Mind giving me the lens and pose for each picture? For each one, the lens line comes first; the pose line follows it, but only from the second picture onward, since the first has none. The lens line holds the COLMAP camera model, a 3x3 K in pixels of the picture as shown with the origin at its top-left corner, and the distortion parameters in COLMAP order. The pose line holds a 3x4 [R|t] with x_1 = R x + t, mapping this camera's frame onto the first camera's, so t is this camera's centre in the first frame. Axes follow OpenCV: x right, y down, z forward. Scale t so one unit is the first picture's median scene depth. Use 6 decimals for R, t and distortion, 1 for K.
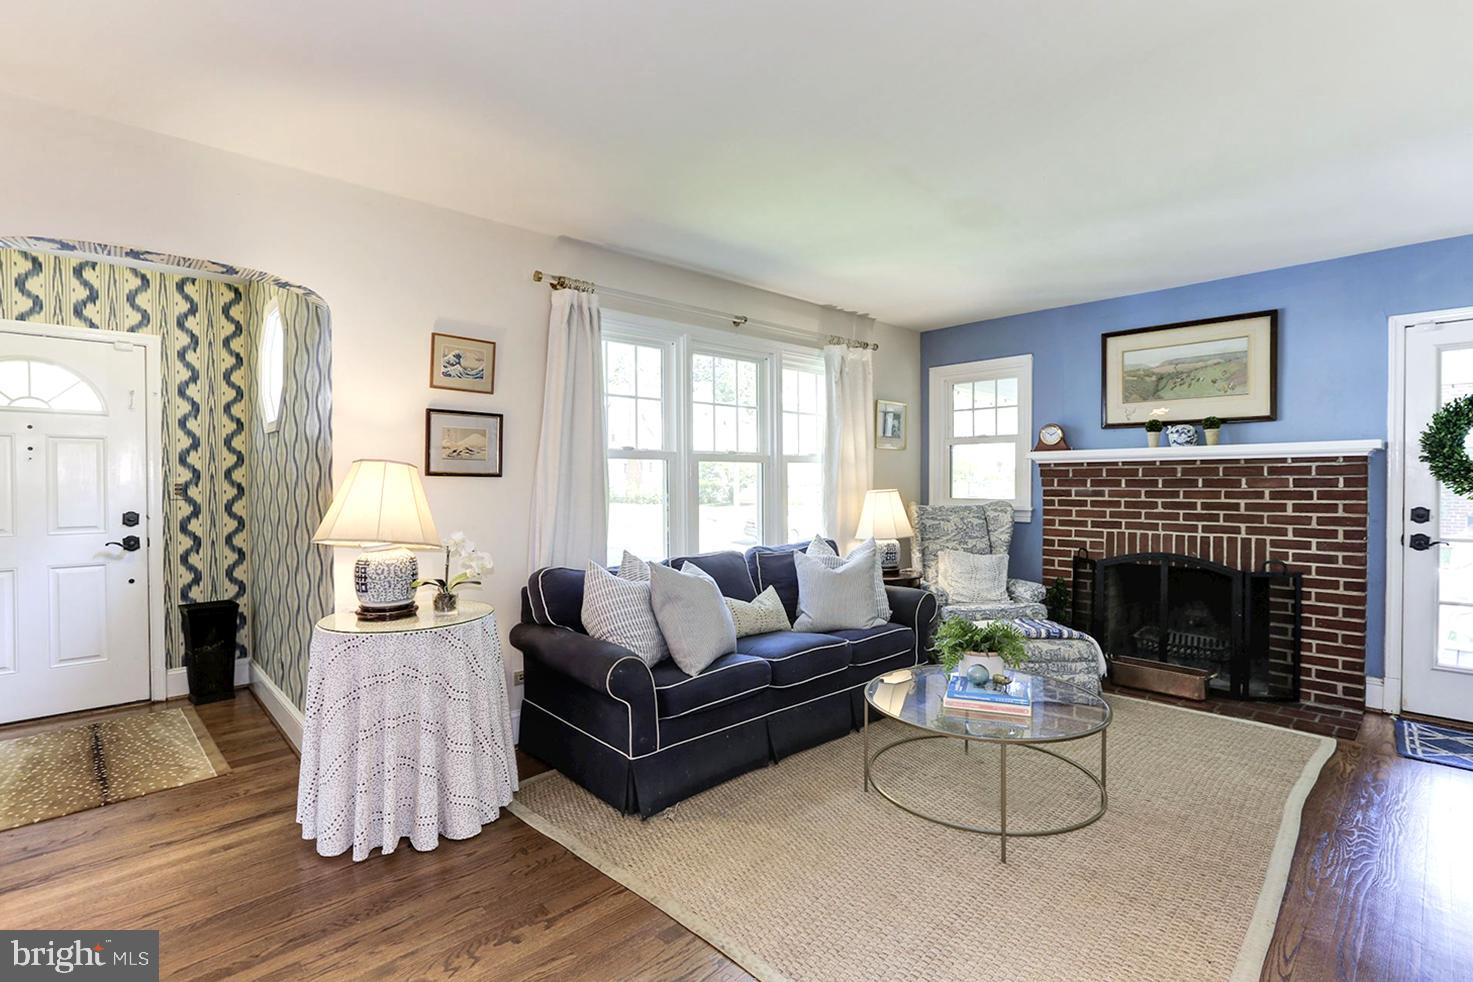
lens RADIAL K [[674.6, 0, 743.7], [0, 674.6, 488.7], [0, 0, 1]] dist [-0.027219, 0.011522]
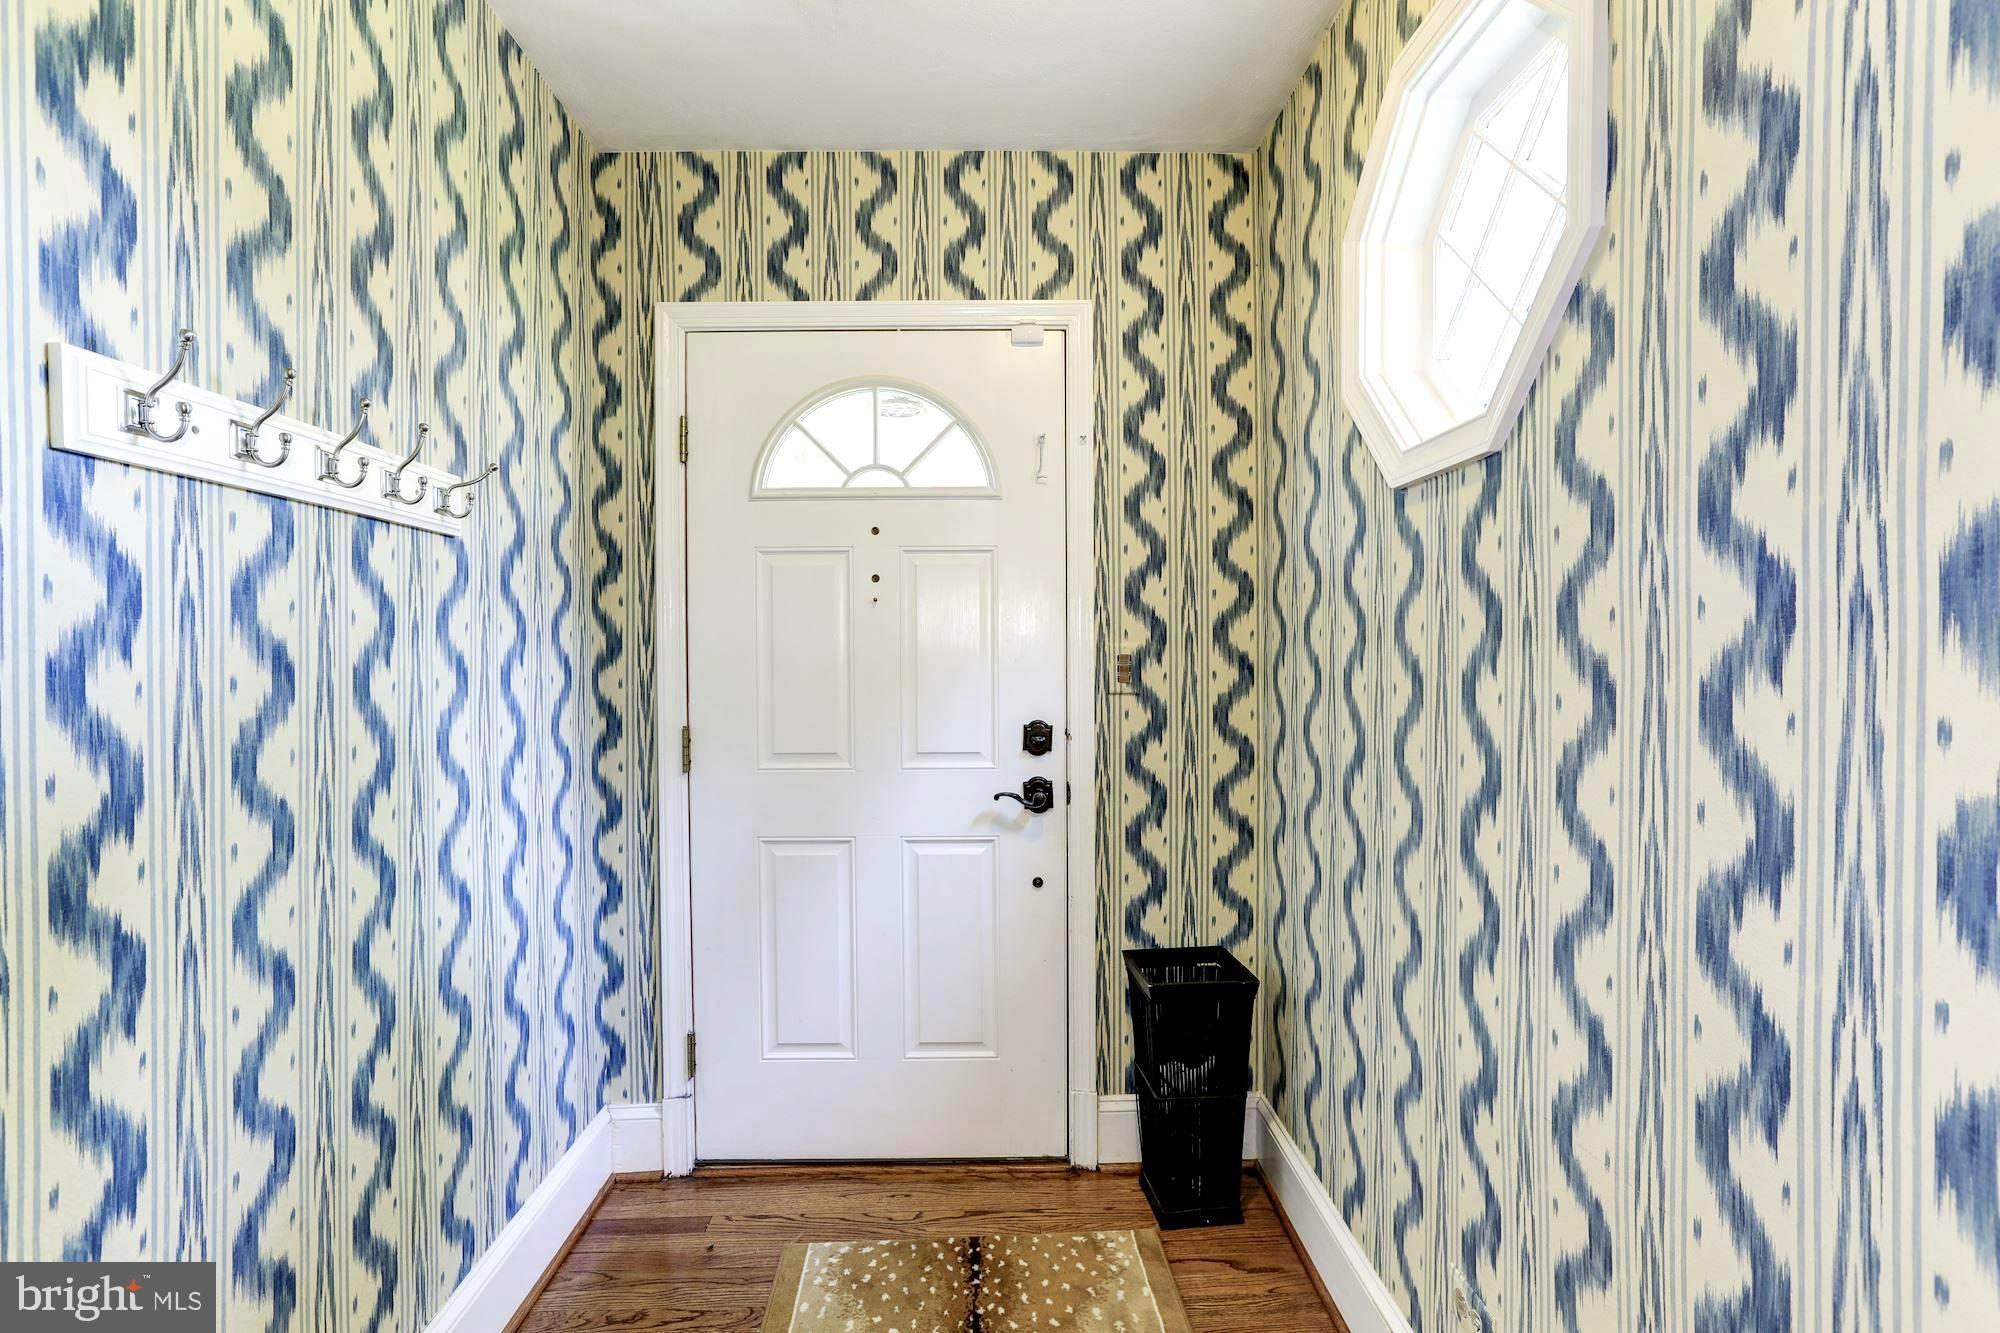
lens RADIAL K [[915.9, 0, 1010.1], [0, 915.9, 662.3], [0, 0, 1]] dist [-0.027219, 0.011522]
pose [[0.739594, 0.004298, -0.673040, -0.234612], [-0.005391, 0.999985, 0.000462, -0.001293], [0.673032, 0.003287, 0.739606, 0.240364]]
